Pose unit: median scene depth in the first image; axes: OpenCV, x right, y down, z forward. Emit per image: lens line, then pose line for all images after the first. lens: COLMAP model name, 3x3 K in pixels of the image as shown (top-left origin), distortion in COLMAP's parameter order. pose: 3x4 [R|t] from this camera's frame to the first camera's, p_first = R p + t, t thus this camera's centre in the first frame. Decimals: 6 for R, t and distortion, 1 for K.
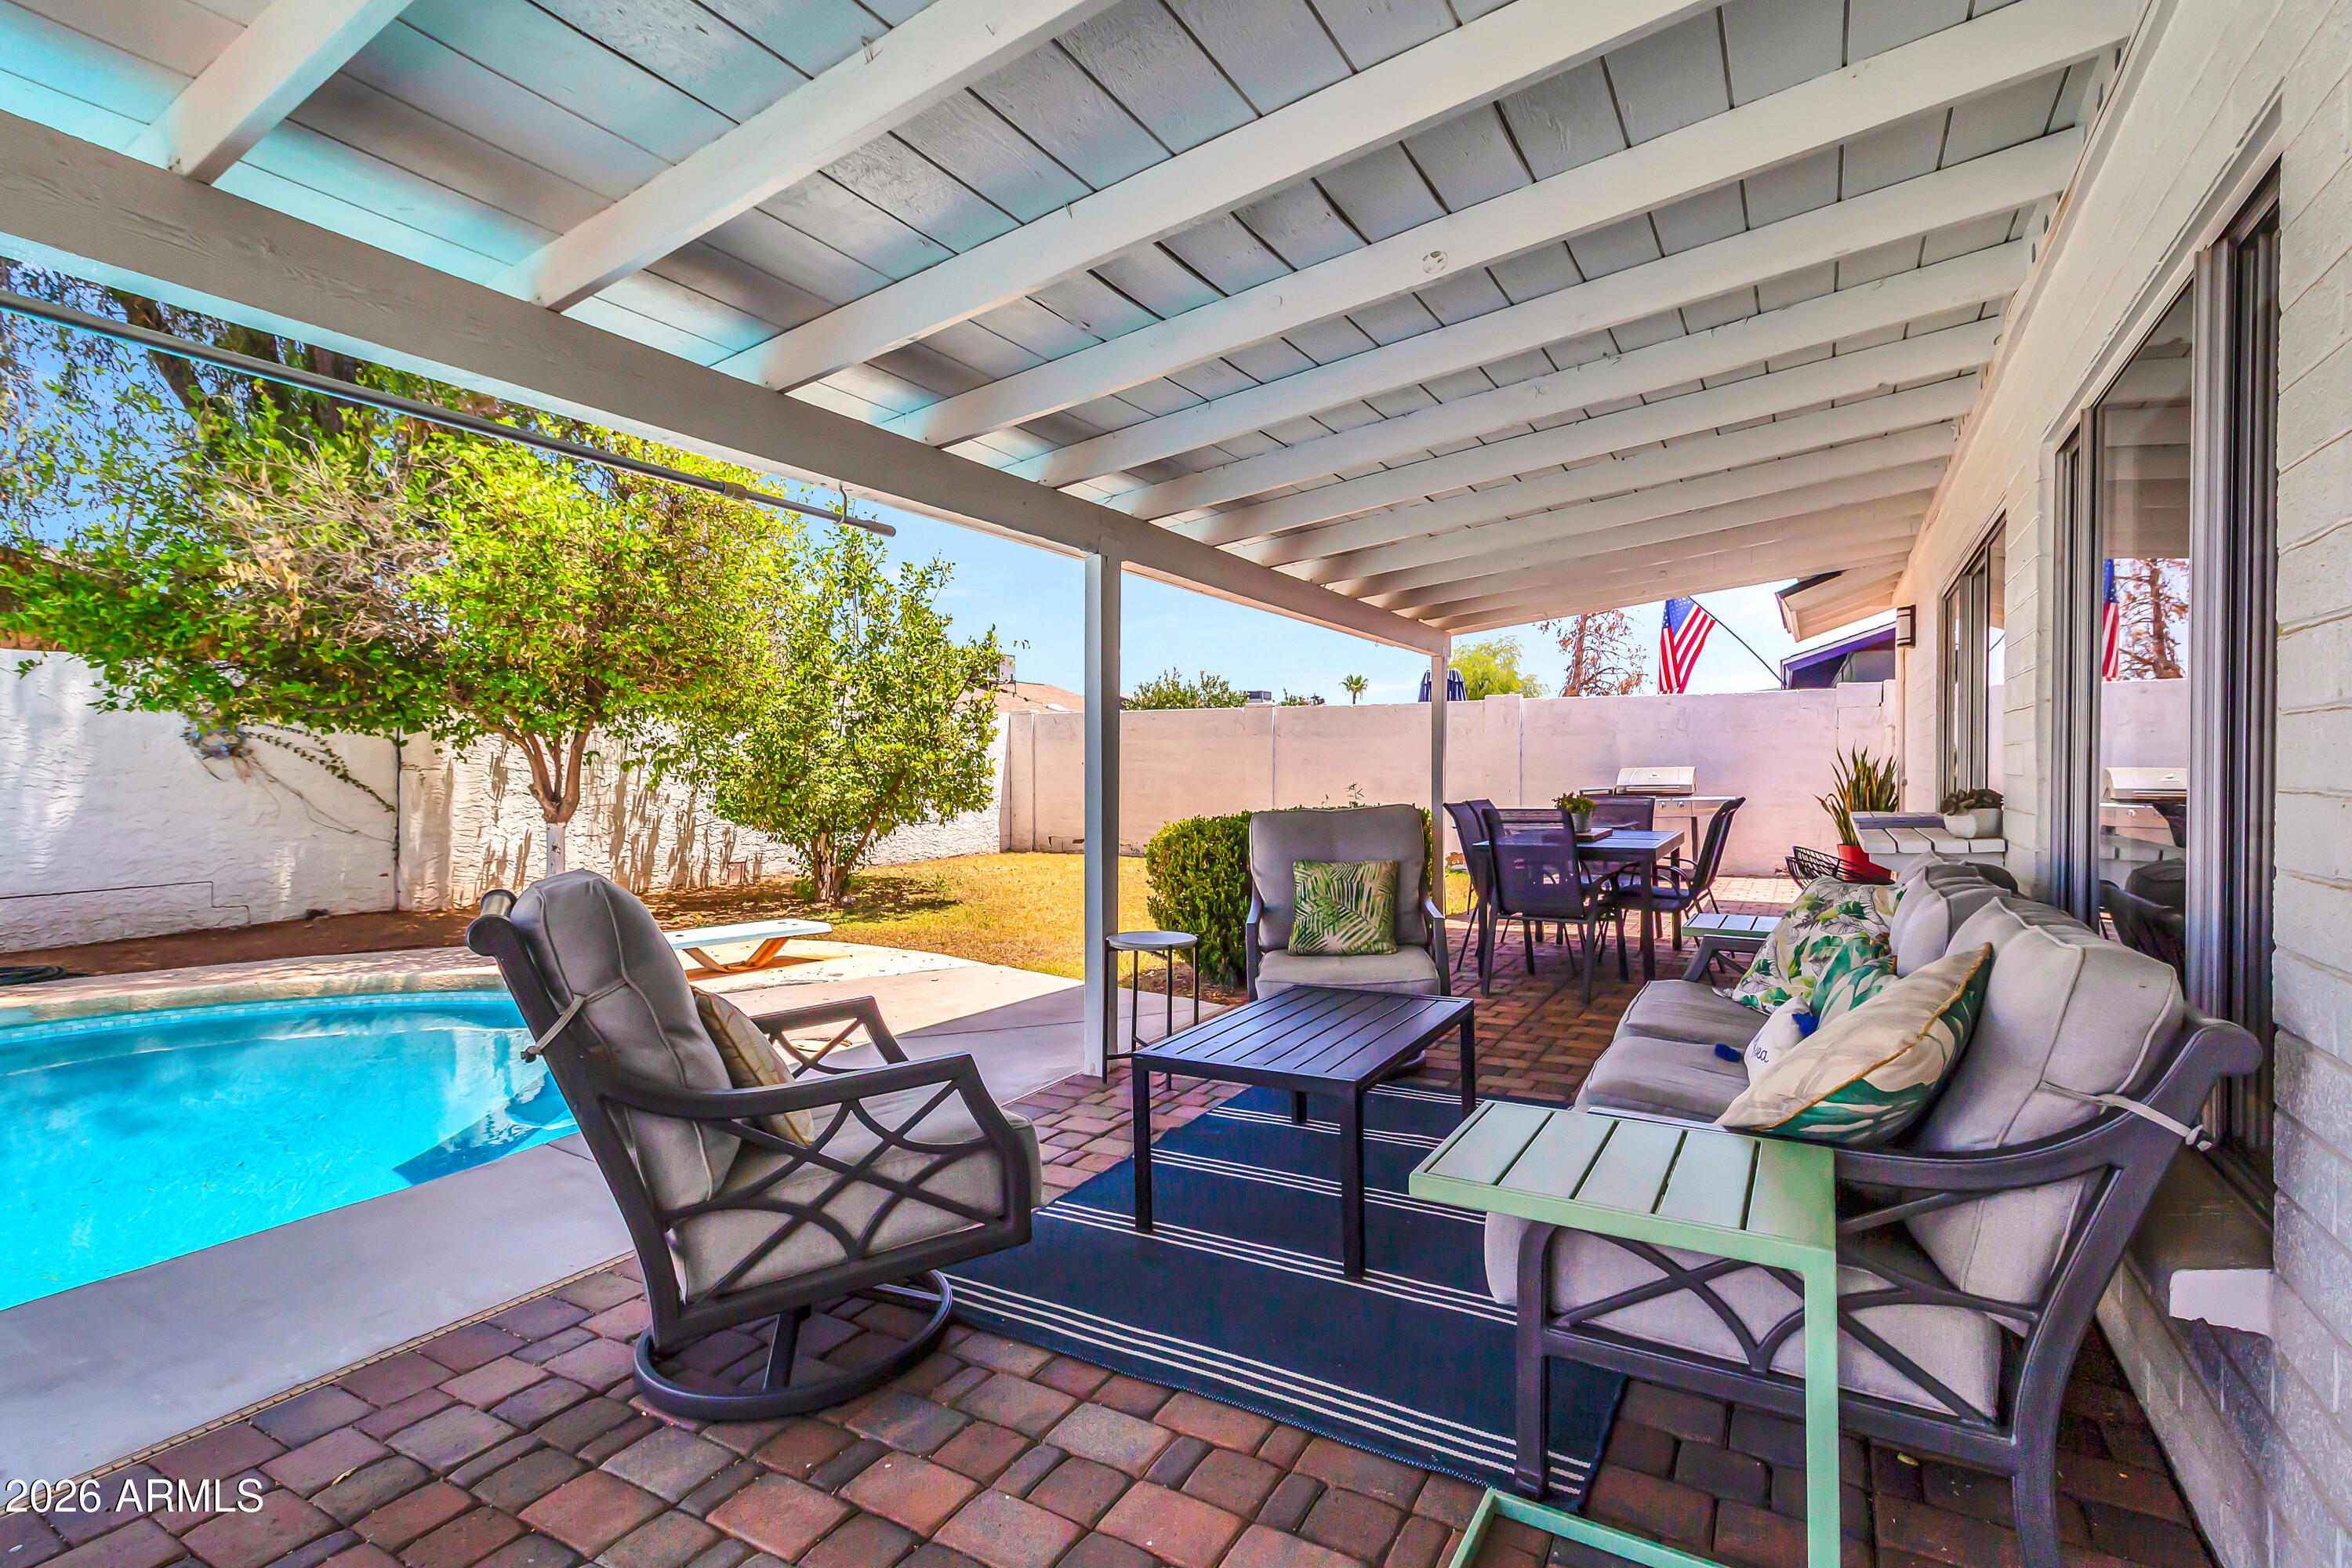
lens RADIAL K [[1095.8, 0, 1178.5], [0, 1095.8, 777.5], [0, 0, 1]] dist [0.005760, 0.000554]
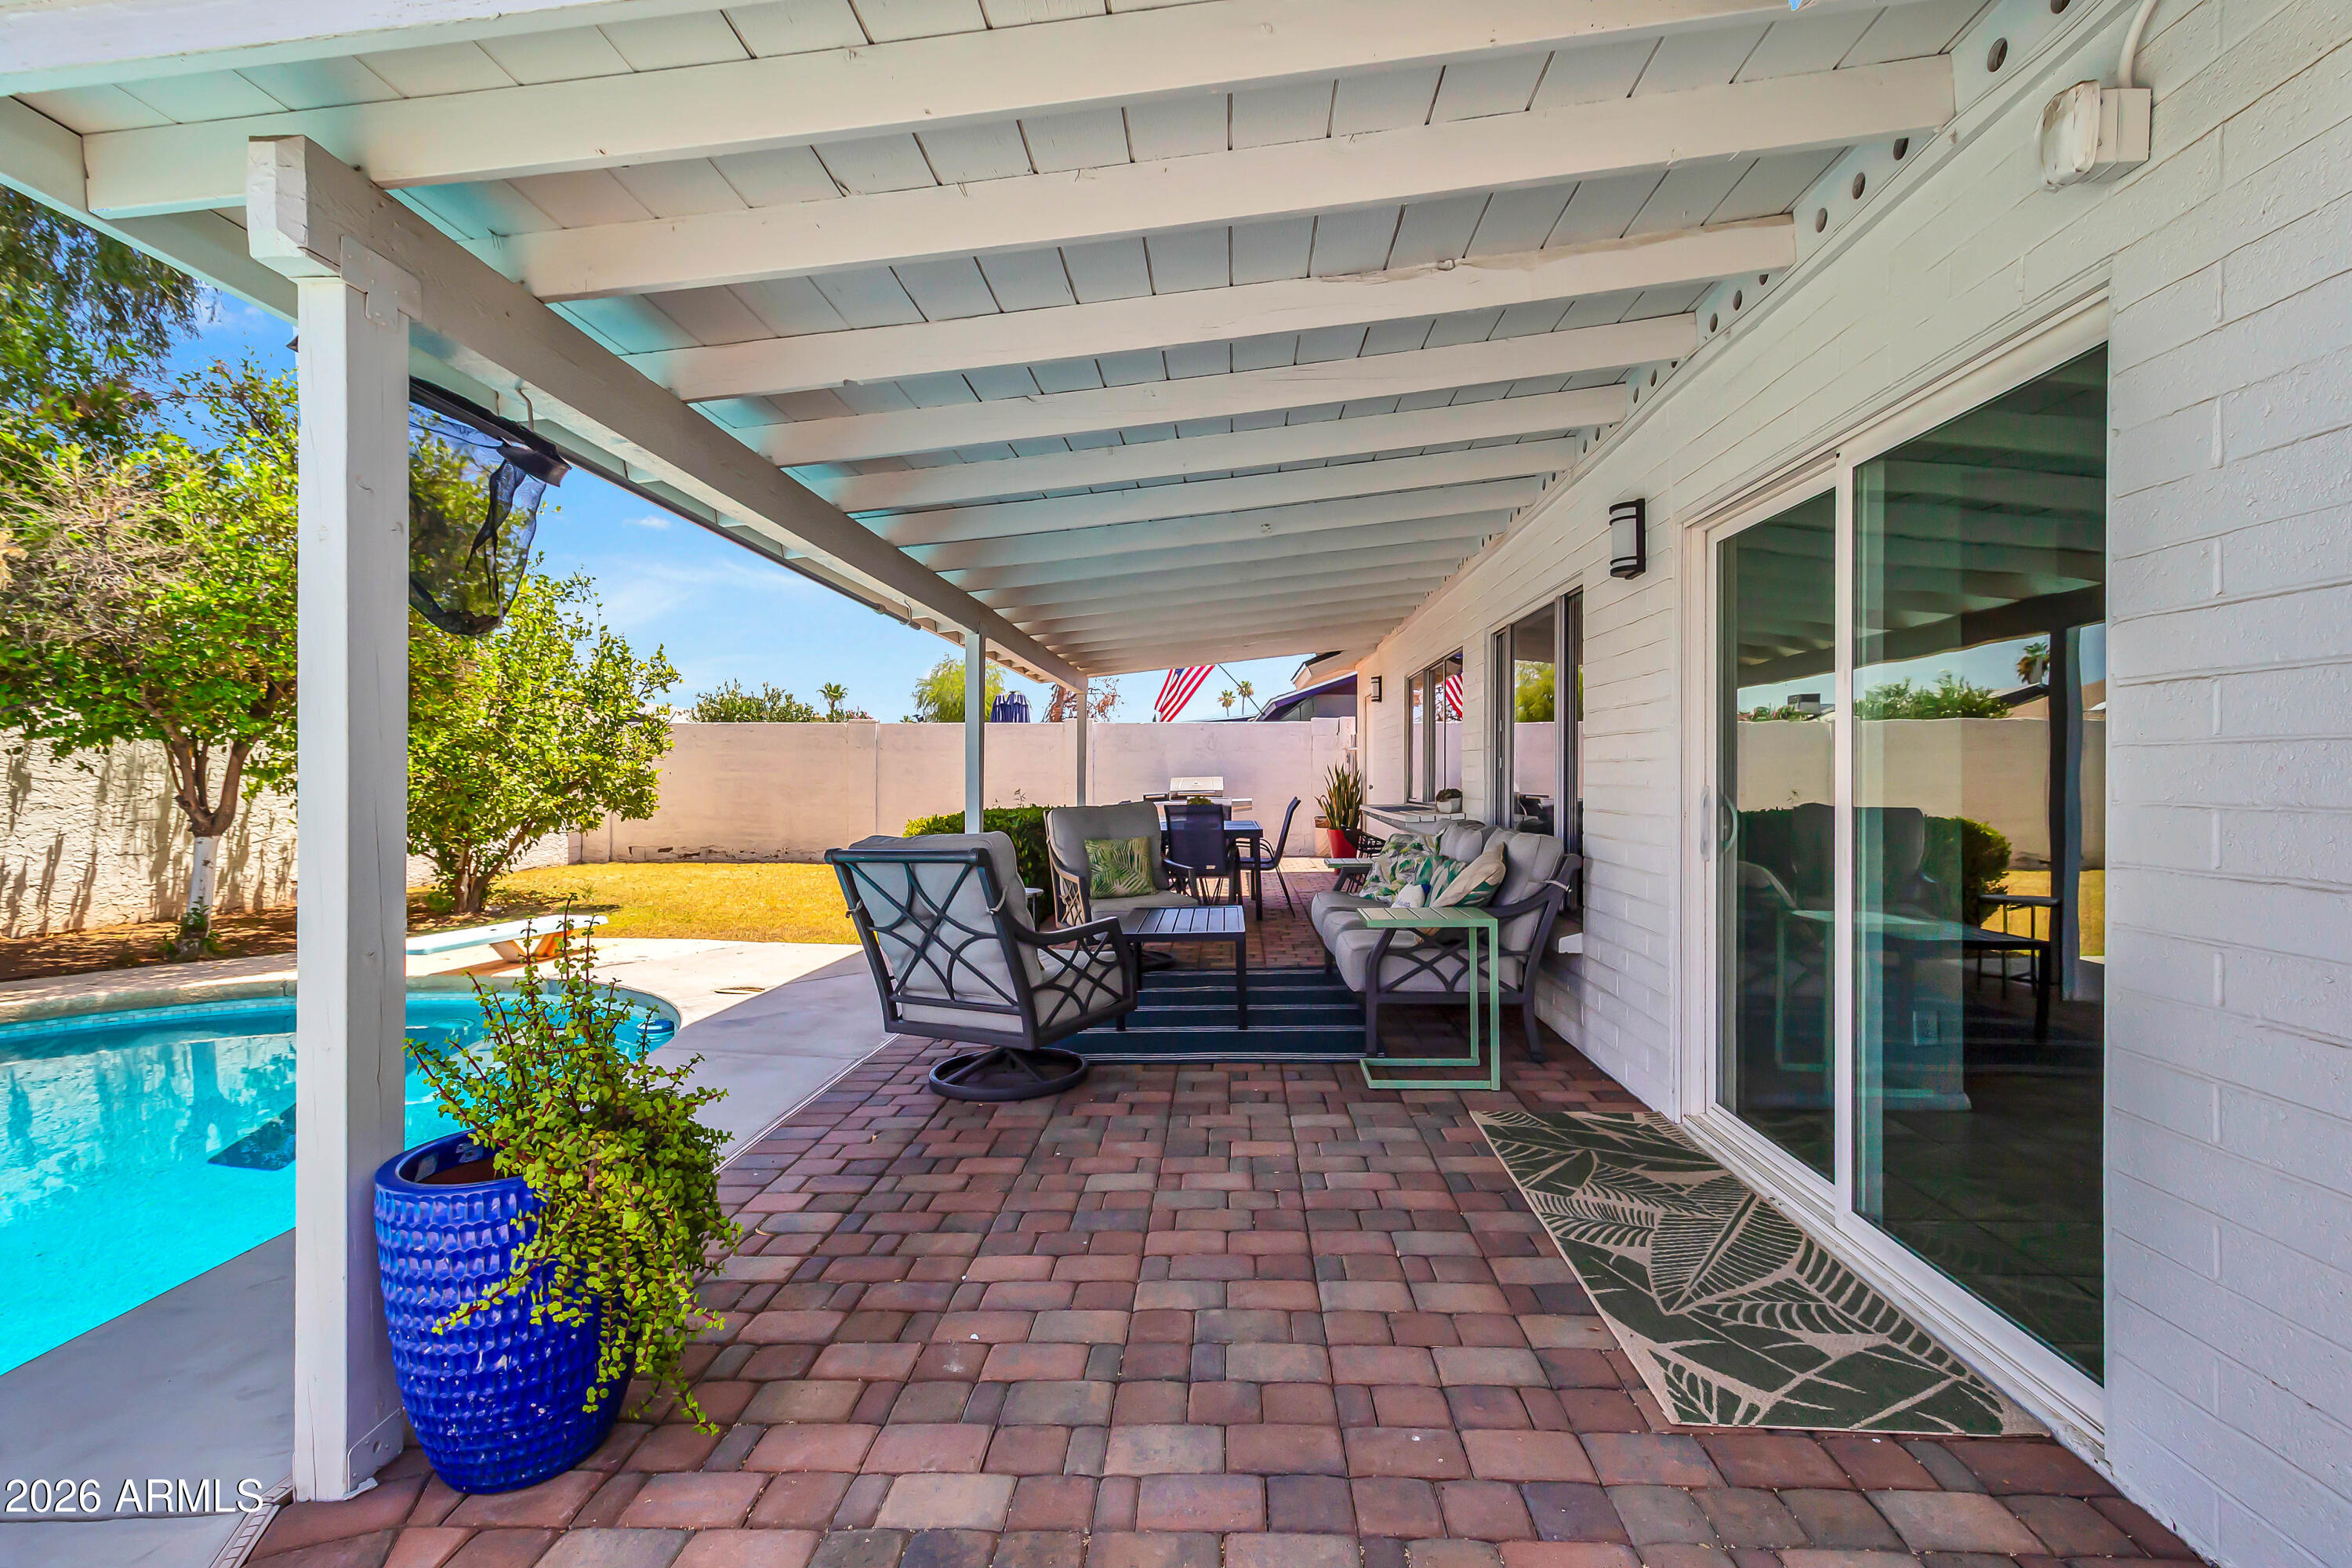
lens RADIAL K [[1095.8, 0, 1181.0], [0, 1095.8, 774.5], [0, 0, 1]] dist [0.005760, 0.000554]
pose [[0.885988, 0.001259, 0.463707, -0.320419], [0.004113, 0.999936, -0.010573, 0.002291], [-0.463690, 0.011274, 0.885926, -0.271178]]
